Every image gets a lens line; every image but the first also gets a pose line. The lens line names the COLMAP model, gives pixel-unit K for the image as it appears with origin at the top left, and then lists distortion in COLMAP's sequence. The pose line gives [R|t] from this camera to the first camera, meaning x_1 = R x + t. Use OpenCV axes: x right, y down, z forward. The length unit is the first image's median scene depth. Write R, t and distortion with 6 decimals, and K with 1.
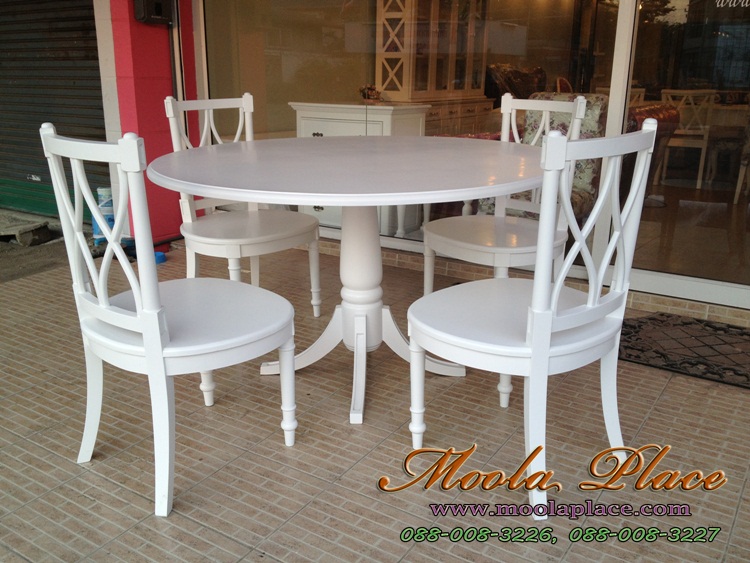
lens RADIAL K [[747.7, 0, 375.0], [0, 747.7, 281.5], [0, 0, 1]] dist [-0.004285, -0.104804]
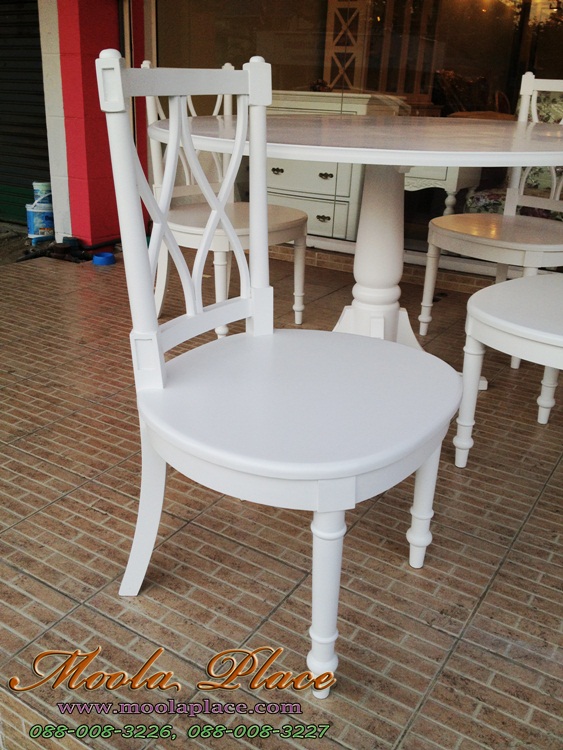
lens RADIAL K [[770.1, 0, 281.5], [0, 770.1, 375.0], [0, 0, 1]] dist [0.007703, -0.083666]
pose [[0.999672, 0.025612, -0.000698, -0.127356], [-0.025454, 0.995862, 0.087240, 0.037187], [0.002930, -0.087193, 0.996187, 0.093576]]
